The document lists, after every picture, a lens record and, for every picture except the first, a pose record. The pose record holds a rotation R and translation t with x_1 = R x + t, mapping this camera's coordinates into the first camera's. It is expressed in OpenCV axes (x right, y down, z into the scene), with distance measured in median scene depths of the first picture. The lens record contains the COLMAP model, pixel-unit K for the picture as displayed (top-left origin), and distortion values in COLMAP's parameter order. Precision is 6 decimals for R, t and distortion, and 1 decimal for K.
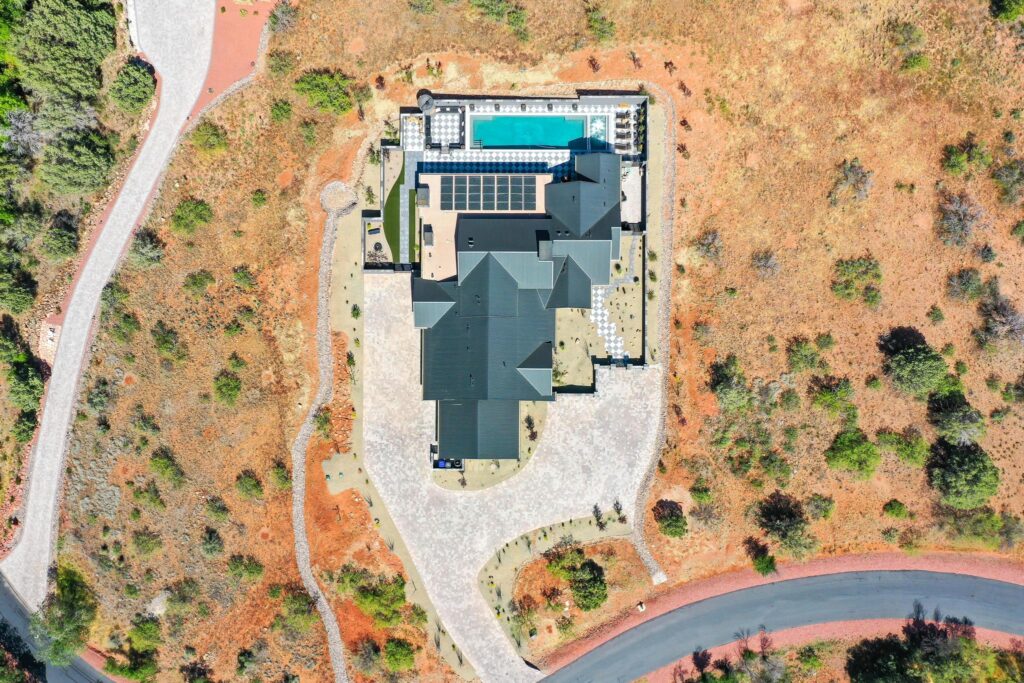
lens RADIAL K [[813.1, 0, 514.4], [0, 813.1, 345.2], [0, 0, 1]] dist [0.003414, 0.007438]
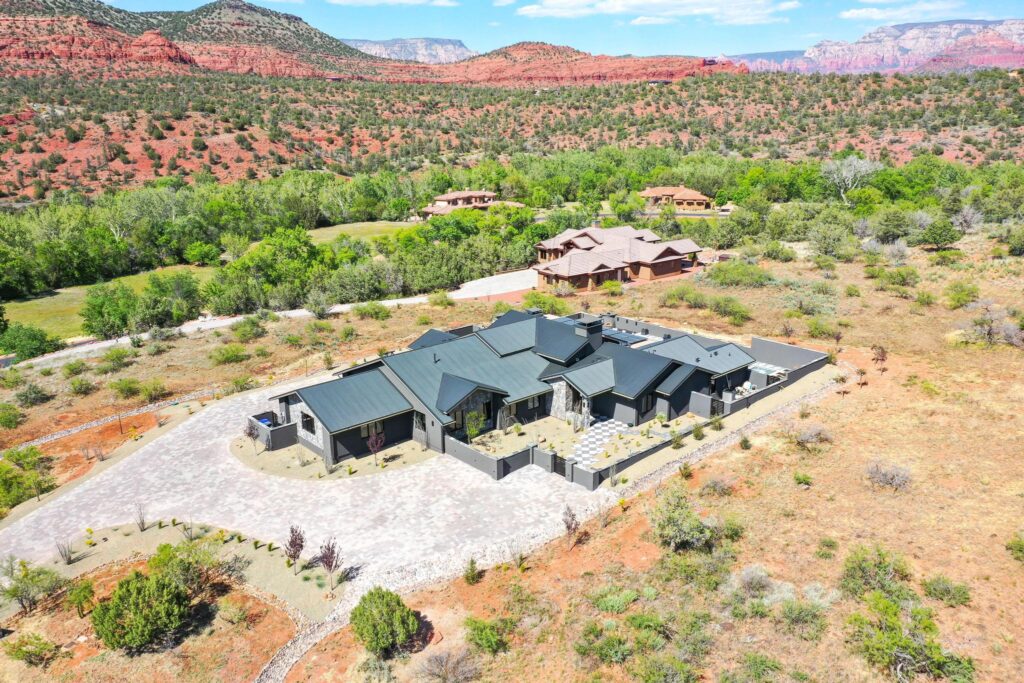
lens RADIAL K [[813.1, 0, 514.4], [0, 813.1, 345.2], [0, 0, 1]] dist [0.003414, 0.007438]
pose [[0.677367, 0.214829, -0.703578, 0.494817], [-0.735041, 0.236412, -0.635472, 0.397459], [0.029816, 0.947607, 0.318045, 0.727160]]
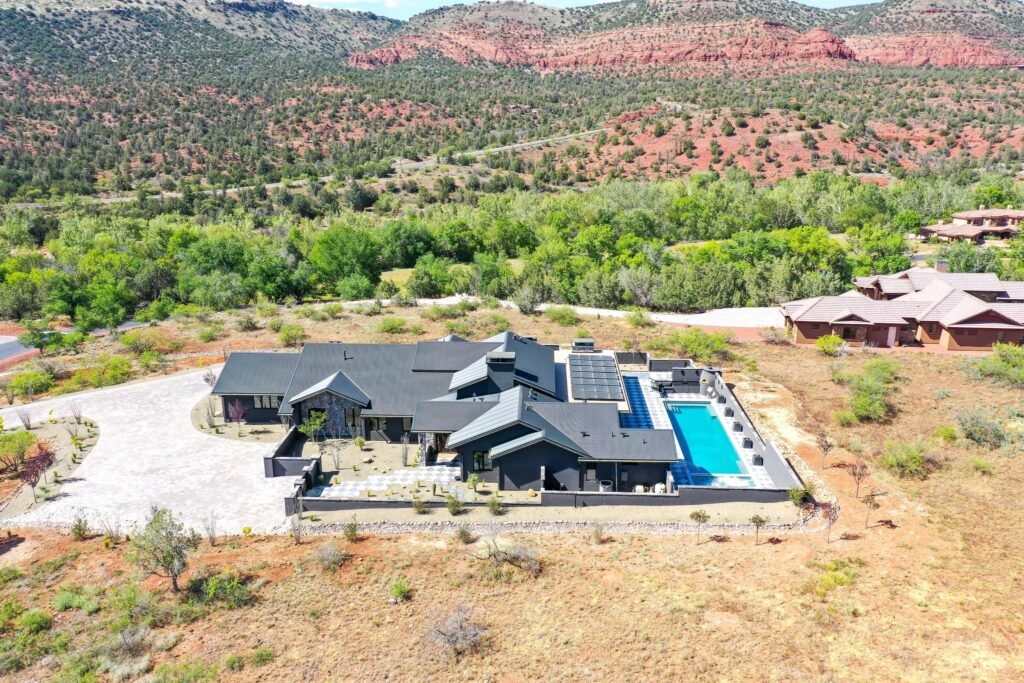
lens RADIAL K [[810.5, 0, 512.0], [0, 810.5, 341.5], [0, 0, 1]] dist [0.032783, 0.008863]
pose [[-0.066099, 0.288931, -0.955065, 0.633543], [-0.996537, 0.029274, 0.077826, -0.167501], [0.050445, 0.956902, 0.285995, 0.743114]]
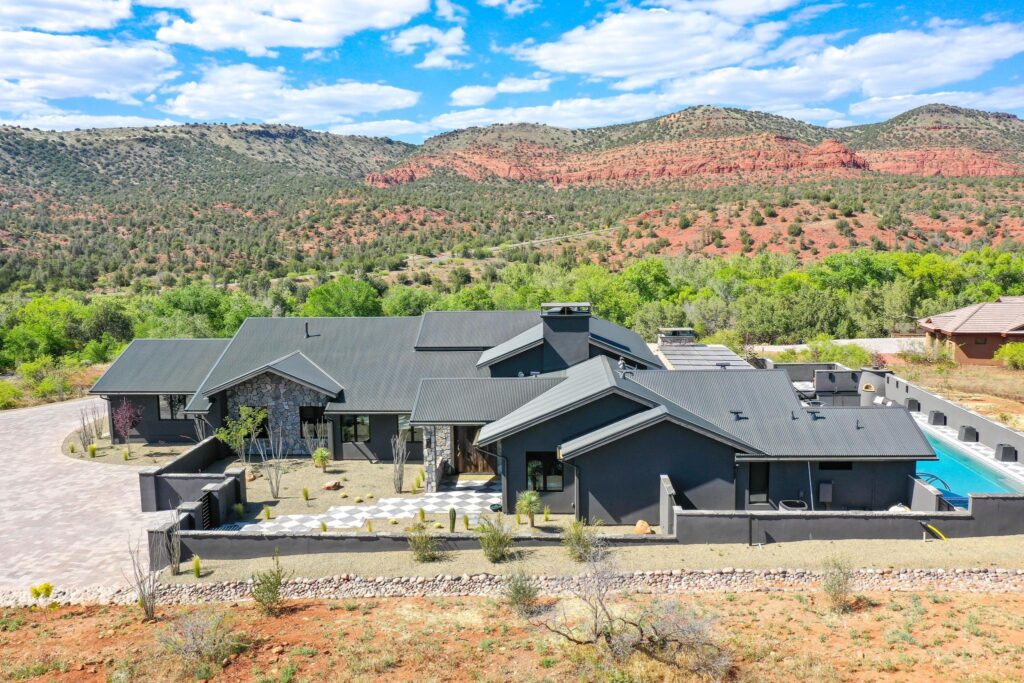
lens RADIAL K [[813.1, 0, 514.4], [0, 813.1, 345.2], [0, 0, 1]] dist [0.003414, 0.007438]
pose [[-0.076854, 0.144766, -0.986477, 0.400527], [-0.995139, 0.049973, 0.084862, -0.115851], [0.061582, 0.988203, 0.140222, 0.900042]]
